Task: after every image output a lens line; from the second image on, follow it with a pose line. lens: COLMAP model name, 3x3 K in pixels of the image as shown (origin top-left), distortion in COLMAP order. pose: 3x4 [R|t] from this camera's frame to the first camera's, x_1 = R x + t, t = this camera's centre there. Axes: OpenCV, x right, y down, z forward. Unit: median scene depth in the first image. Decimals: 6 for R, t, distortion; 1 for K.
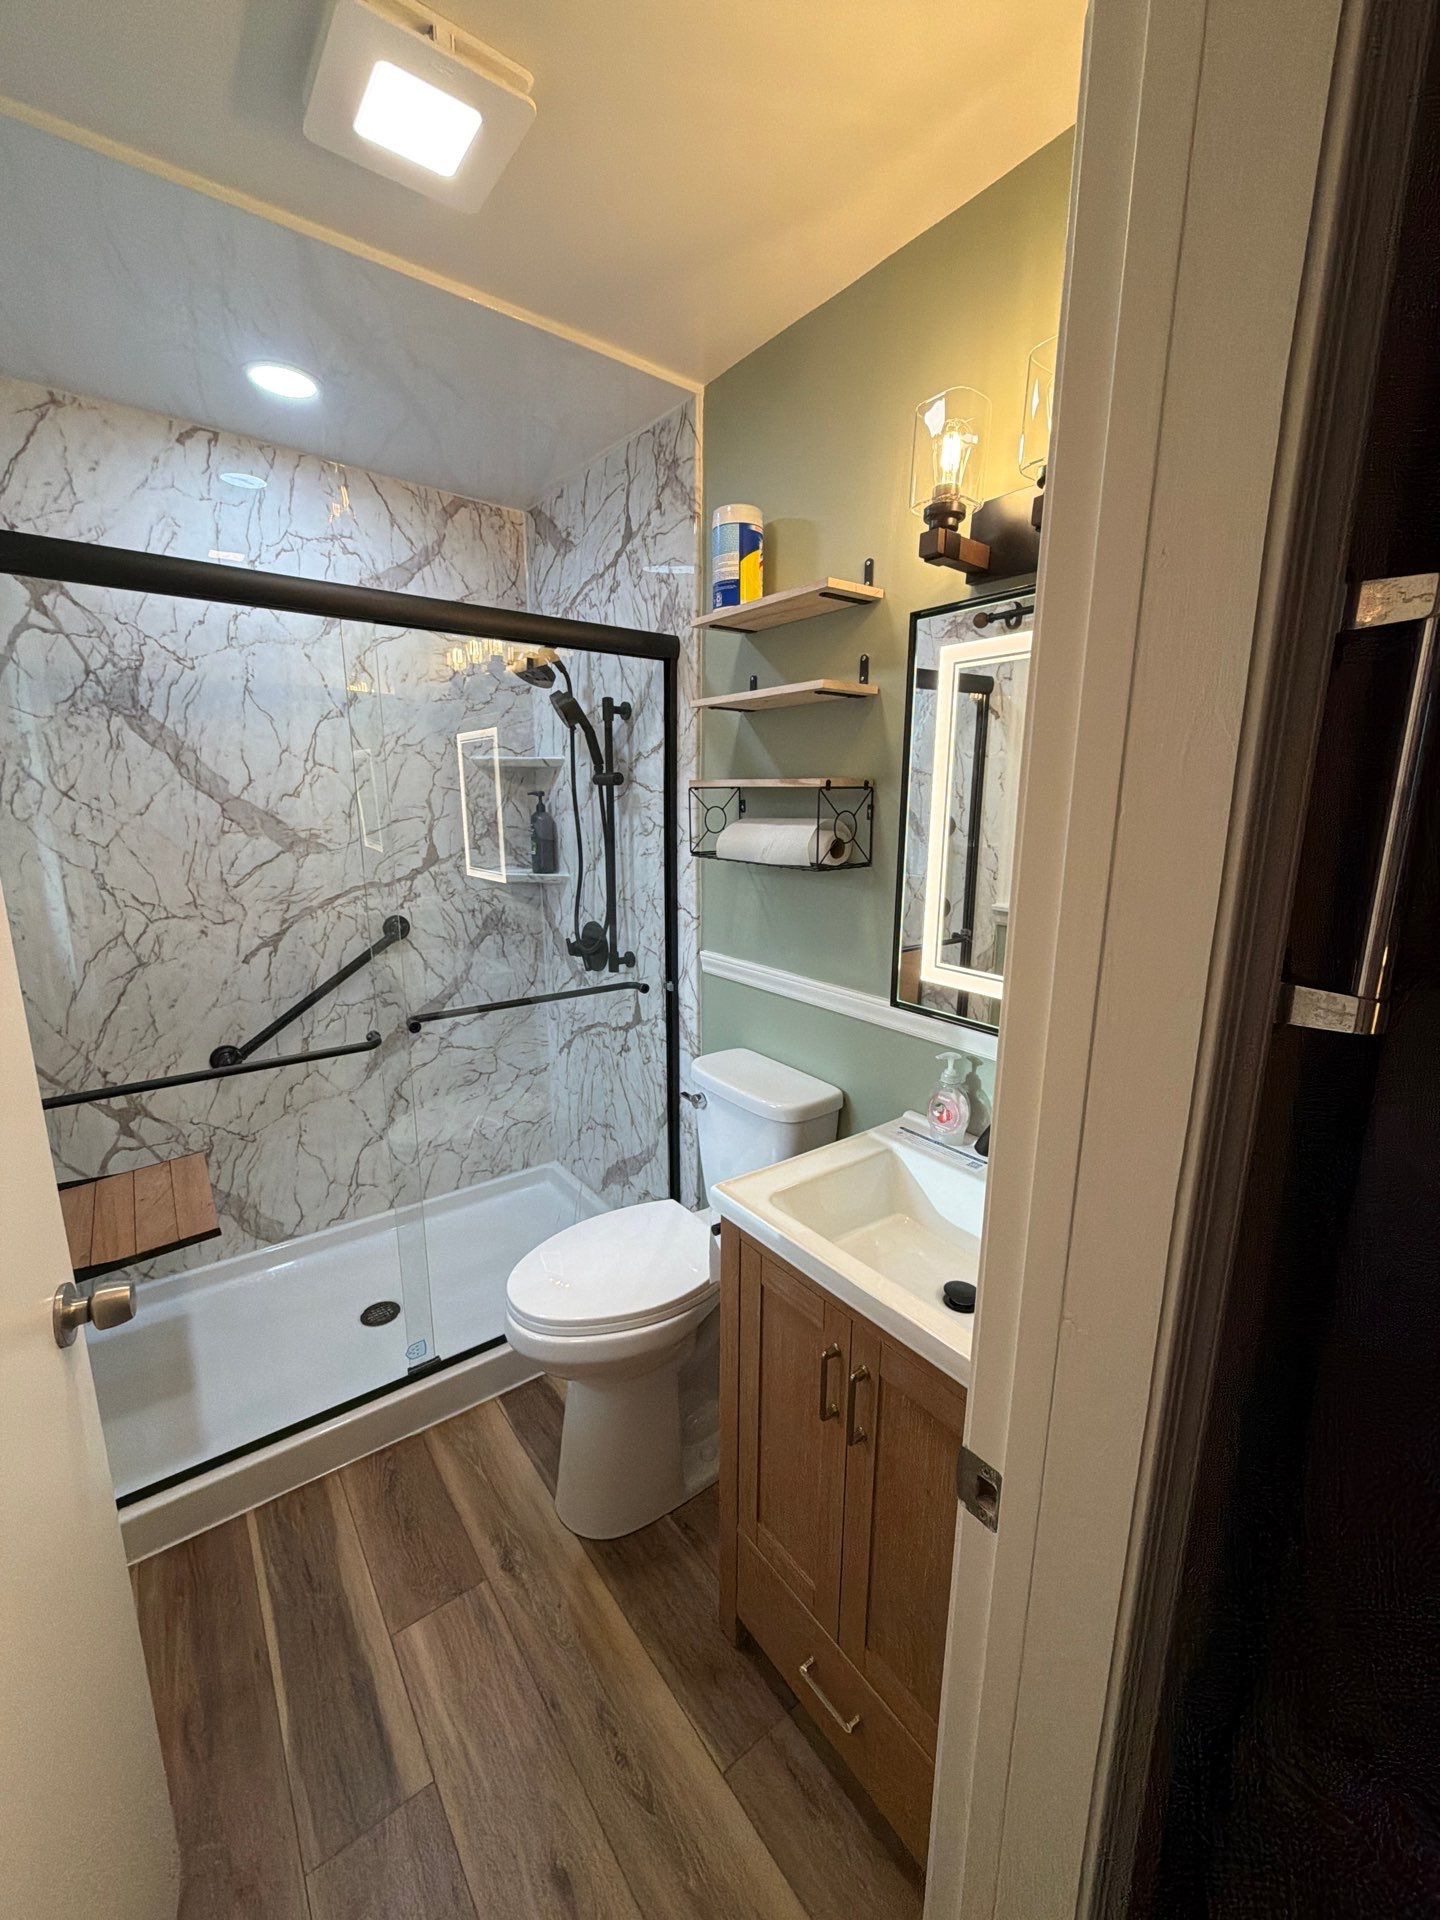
lens RADIAL K [[760.8, 0, 716.3], [0, 760.8, 956.5], [0, 0, 1]] dist [0.001658, -0.001124]
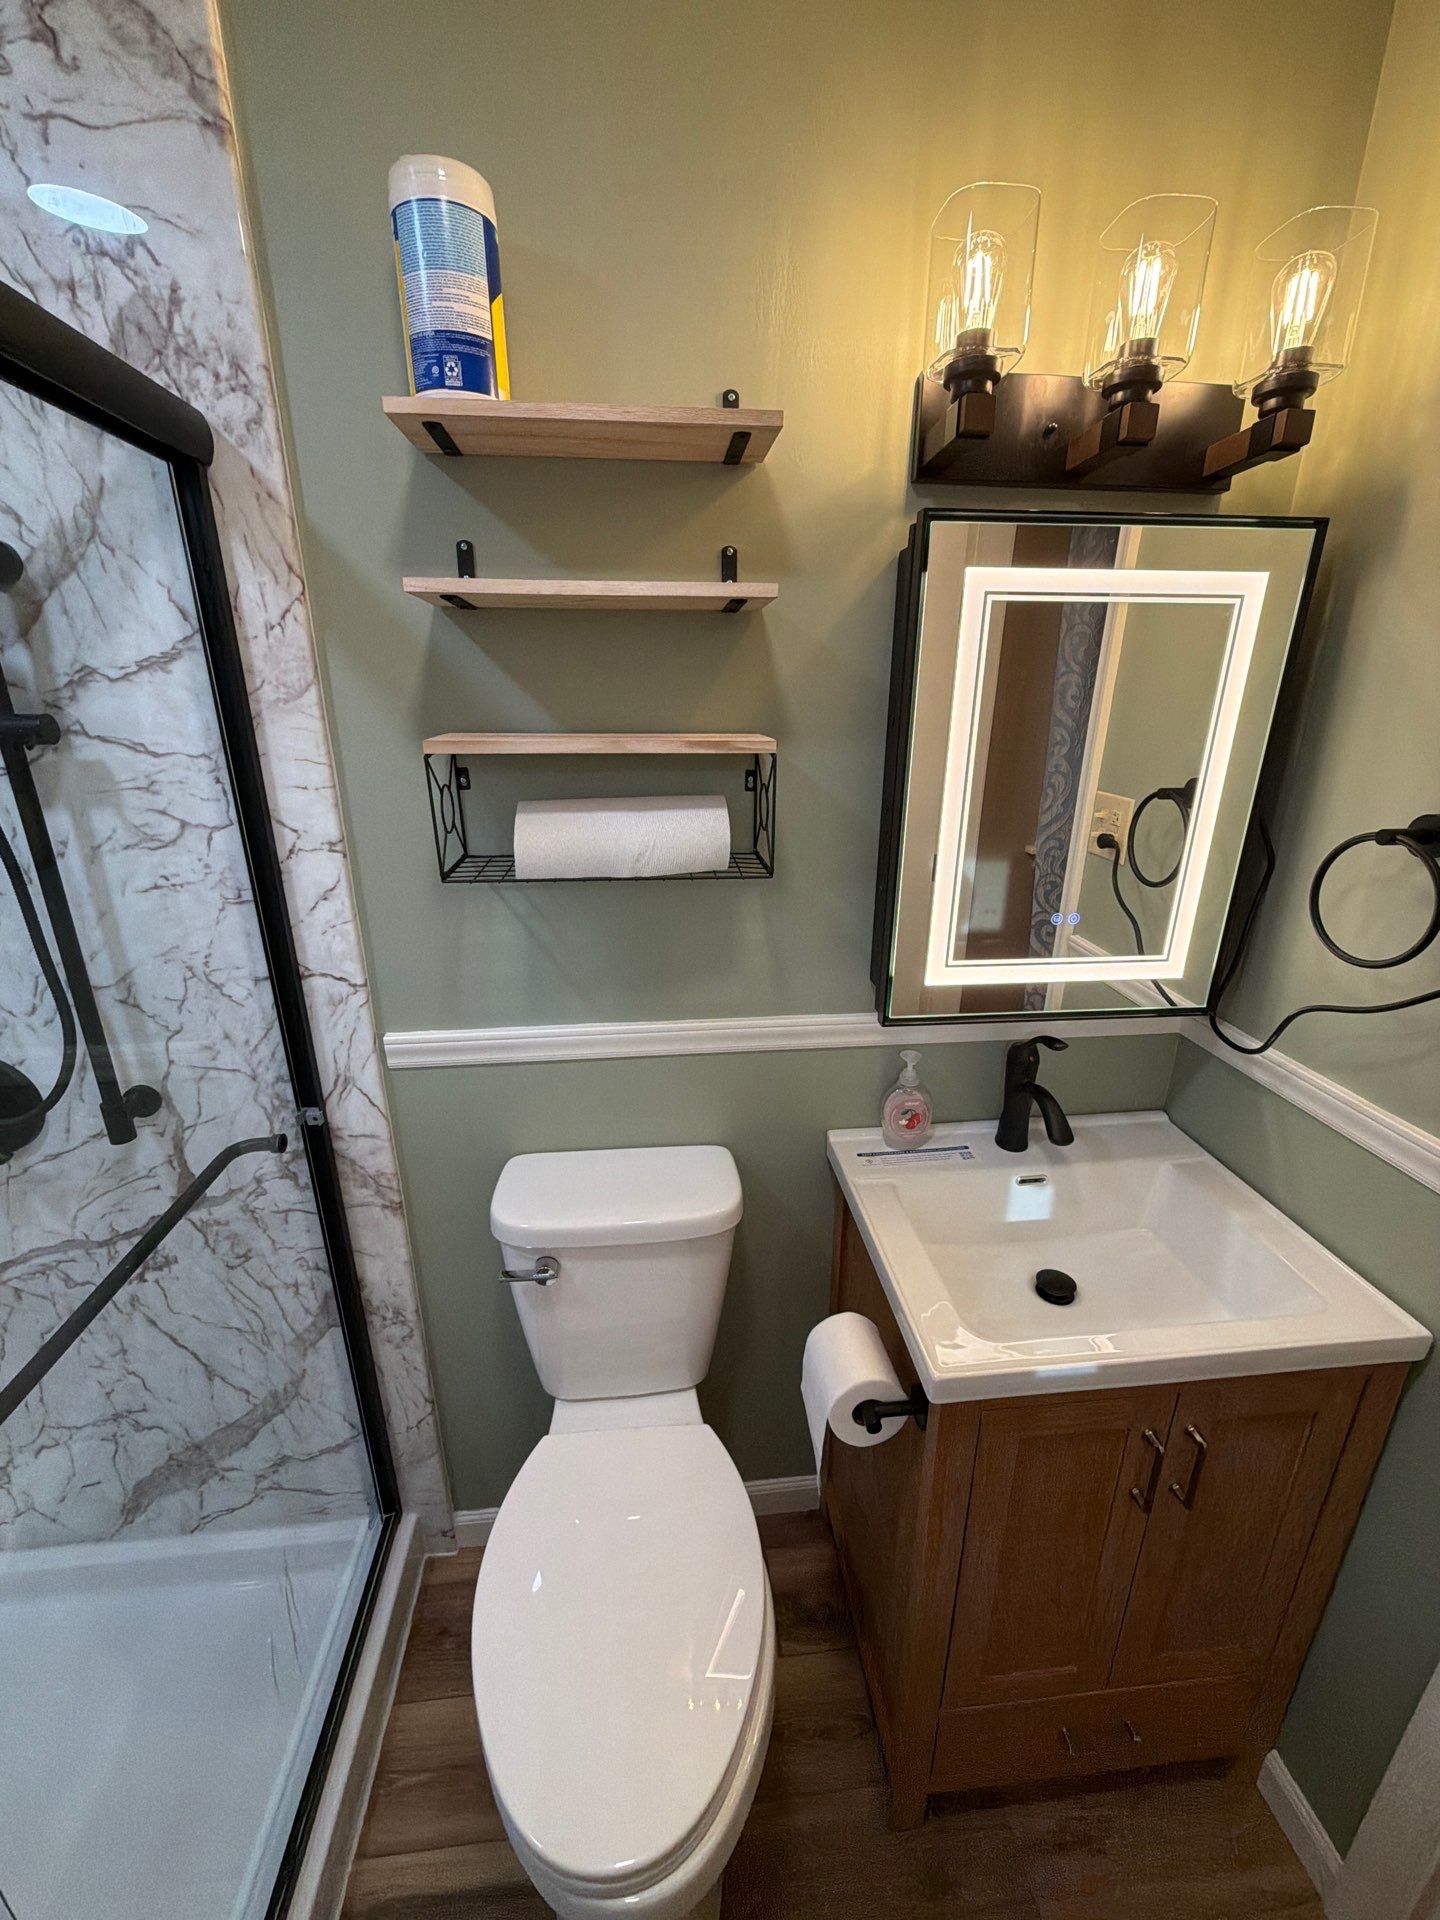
lens RADIAL K [[760.8, 0, 715.5], [0, 760.8, 955.4], [0, 0, 1]] dist [0.001658, -0.001124]
pose [[0.519219, -0.279688, 0.807580, -0.337317], [0.178963, 0.959567, 0.217263, -0.146556], [-0.835693, 0.031720, 0.548280, 0.484518]]
